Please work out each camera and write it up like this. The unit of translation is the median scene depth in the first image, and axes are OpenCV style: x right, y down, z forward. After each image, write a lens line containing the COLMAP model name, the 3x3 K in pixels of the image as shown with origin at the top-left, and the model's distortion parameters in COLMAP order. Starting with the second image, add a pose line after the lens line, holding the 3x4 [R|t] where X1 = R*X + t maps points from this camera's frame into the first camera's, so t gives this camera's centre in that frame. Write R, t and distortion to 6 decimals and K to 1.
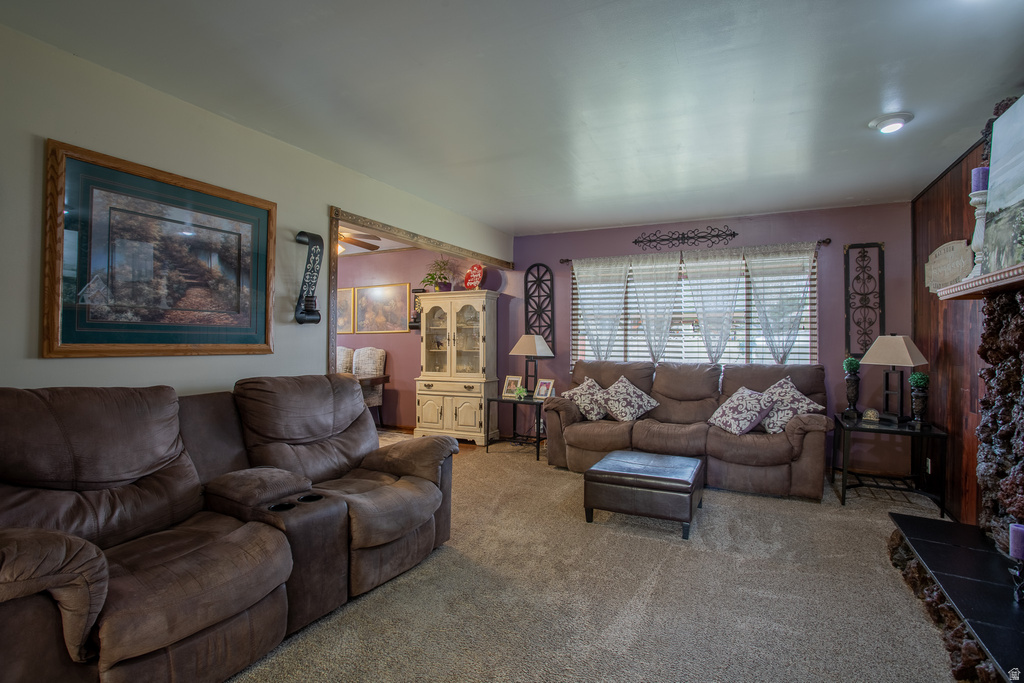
lens RADIAL K [[499.1, 0, 503.5], [0, 499.1, 338.4], [0, 0, 1]] dist [-0.067977, 0.023681]
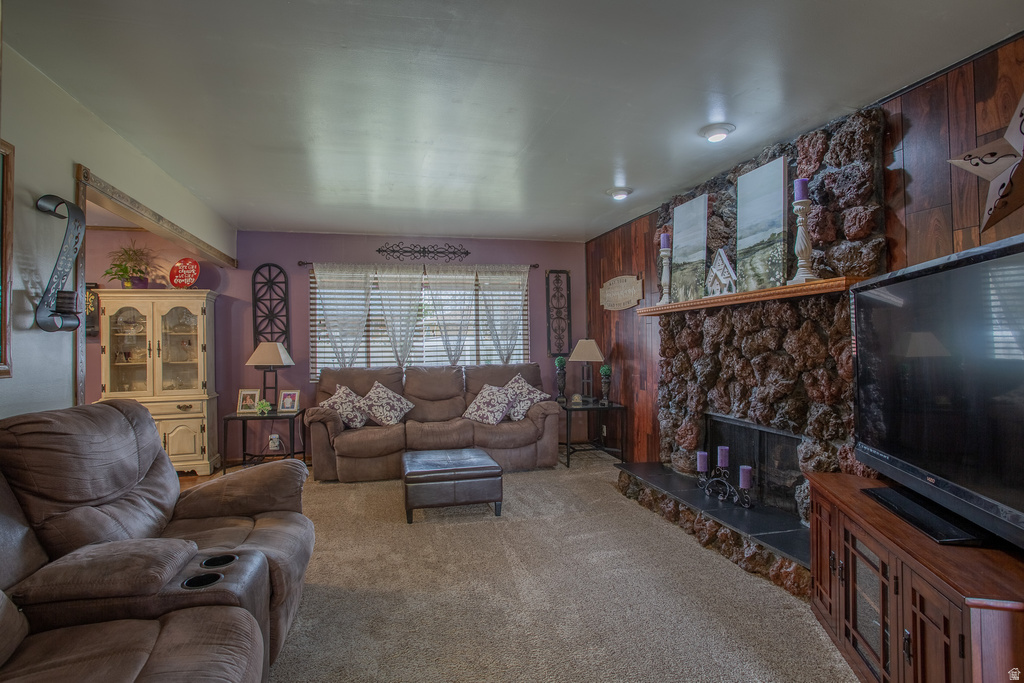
lens RADIAL K [[499.1, 0, 509.7], [0, 499.1, 339.6], [0, 0, 1]] dist [-0.067977, 0.023681]
pose [[0.751219, -0.009808, 0.659980, -0.303862], [0.013854, 0.999904, -0.000910, -0.007709], [-0.659908, 0.009827, 0.751282, 0.071515]]
